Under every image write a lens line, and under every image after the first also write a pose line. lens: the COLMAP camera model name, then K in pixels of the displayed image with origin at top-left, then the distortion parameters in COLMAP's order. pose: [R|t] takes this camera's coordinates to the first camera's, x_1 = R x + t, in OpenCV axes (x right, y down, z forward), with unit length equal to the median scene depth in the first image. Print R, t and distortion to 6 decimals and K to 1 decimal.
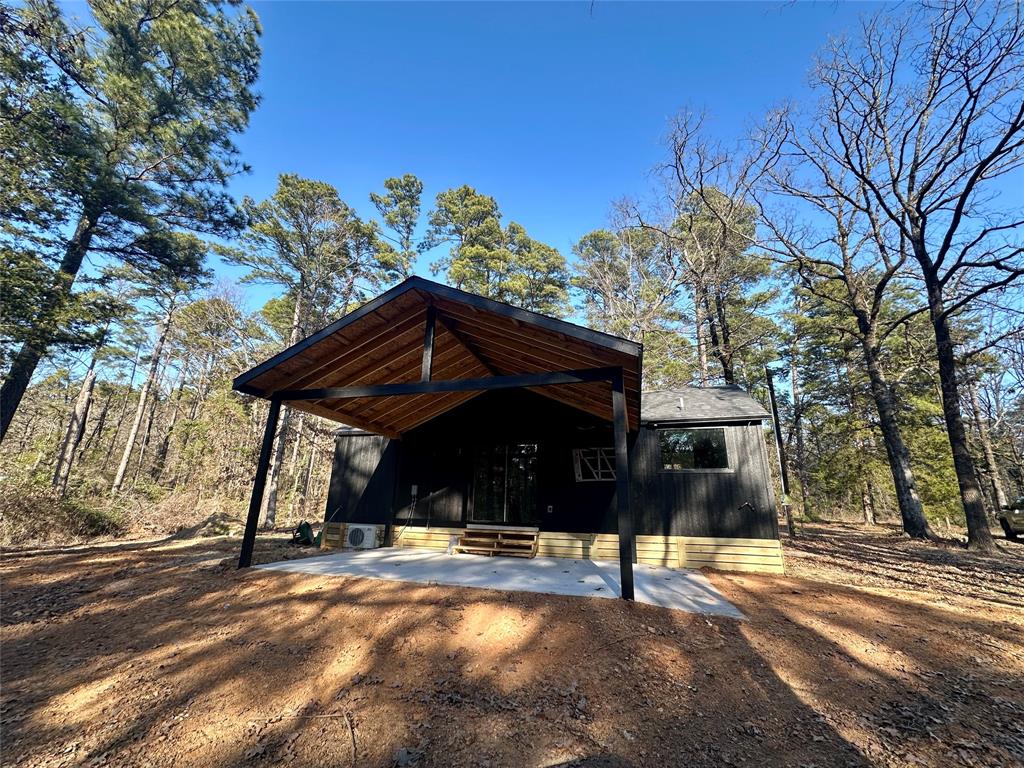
lens RADIAL K [[408.1, 0, 511.4], [0, 408.1, 381.2], [0, 0, 1]] dist [-0.003155, -0.000428]
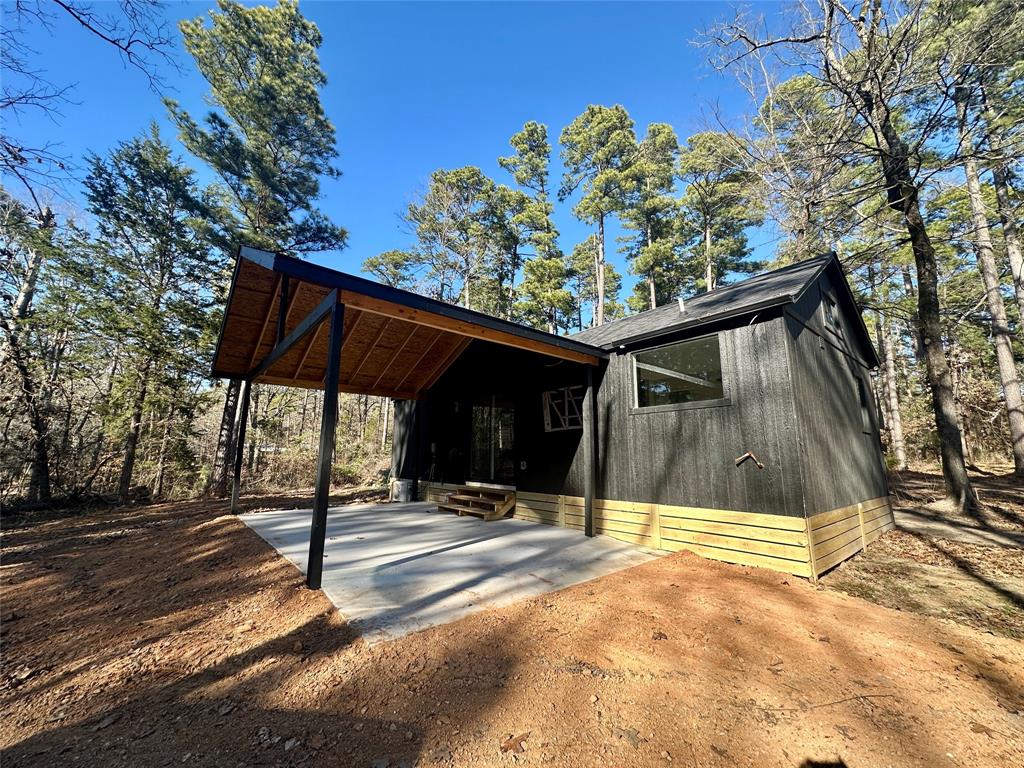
lens RADIAL K [[408.1, 0, 511.4], [0, 408.1, 381.2], [0, 0, 1]] dist [-0.003155, -0.000428]
pose [[0.837549, -0.119664, -0.533096, 0.491122], [0.177631, 0.982353, 0.058568, 0.079832], [0.516680, -0.143747, 0.844025, 0.271203]]
